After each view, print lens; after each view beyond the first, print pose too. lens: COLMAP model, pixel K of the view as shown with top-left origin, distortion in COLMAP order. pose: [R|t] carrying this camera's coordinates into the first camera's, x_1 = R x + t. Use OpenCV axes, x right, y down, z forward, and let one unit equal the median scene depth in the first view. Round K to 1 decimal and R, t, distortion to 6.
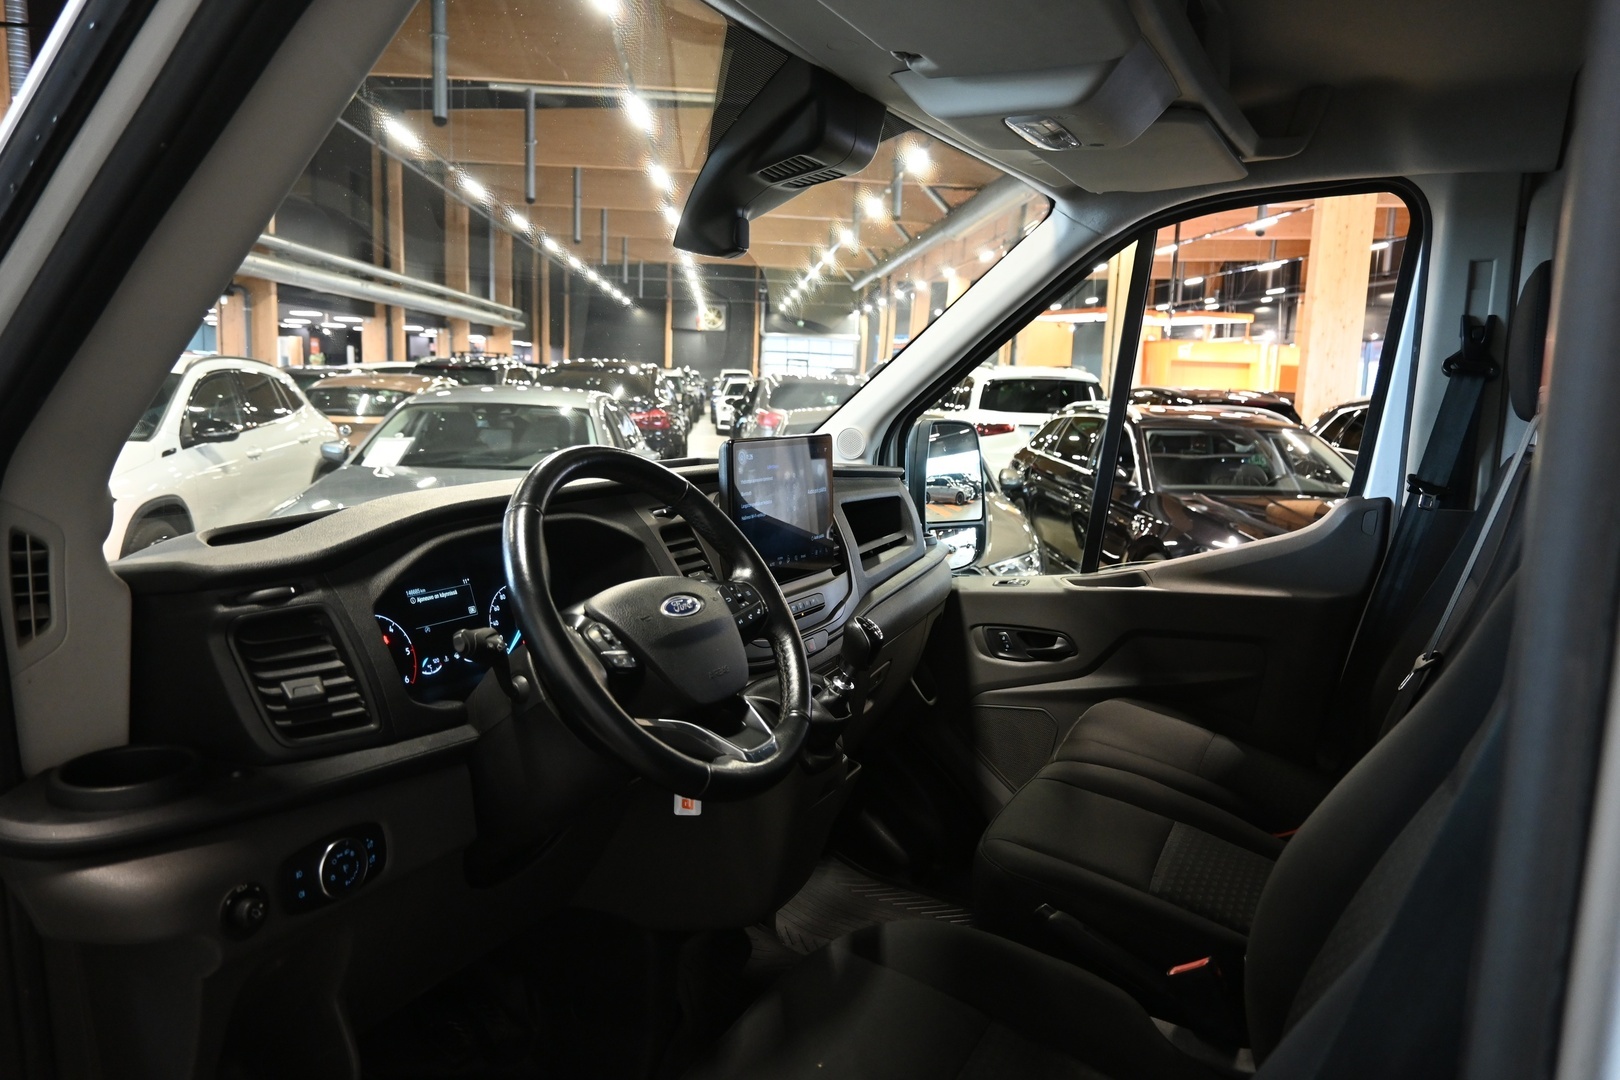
lens RADIAL K [[1115.8, 0, 811.7], [0, 1115.8, 545.3], [0, 0, 1]] dist [-0.000833, -0.001140]
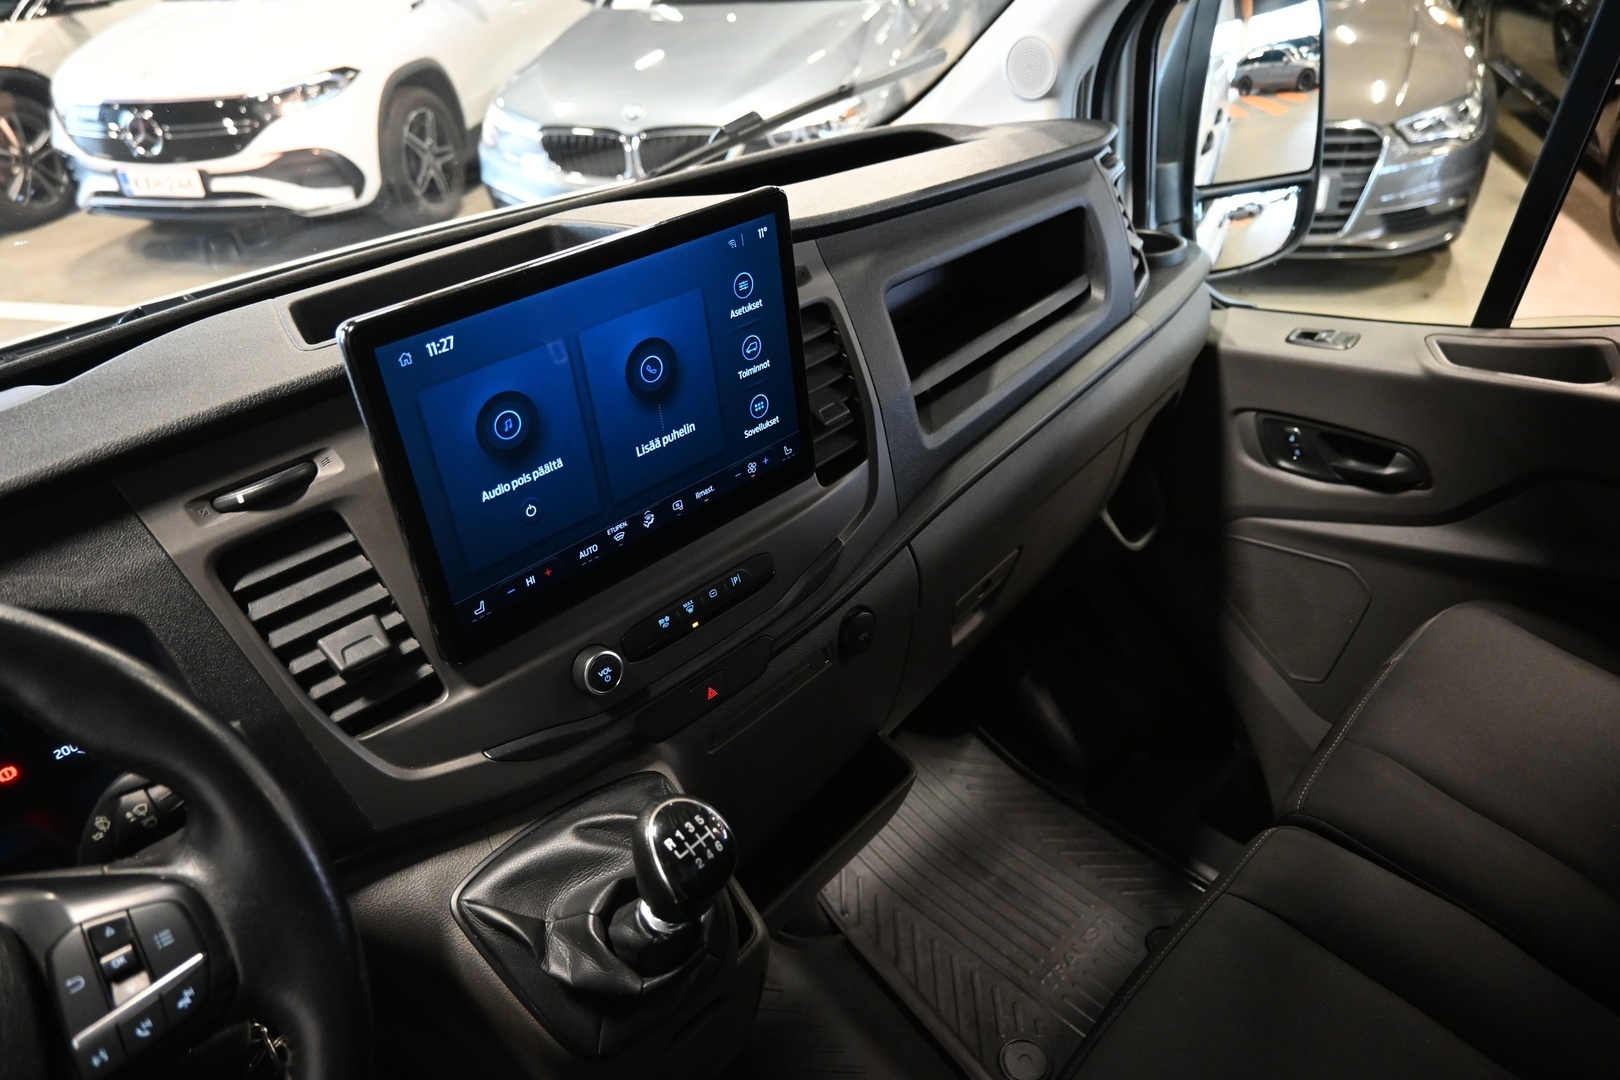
lens RADIAL K [[1105.8, 0, 810.0], [0, 1105.8, 540.0], [0, 0, 1]] dist [-0.000620, -0.001135]
pose [[0.946693, 0.093656, -0.308222, 0.117920], [0.042419, 0.912230, 0.407477, -0.104631], [0.319332, -0.398830, 0.859629, 0.423428]]
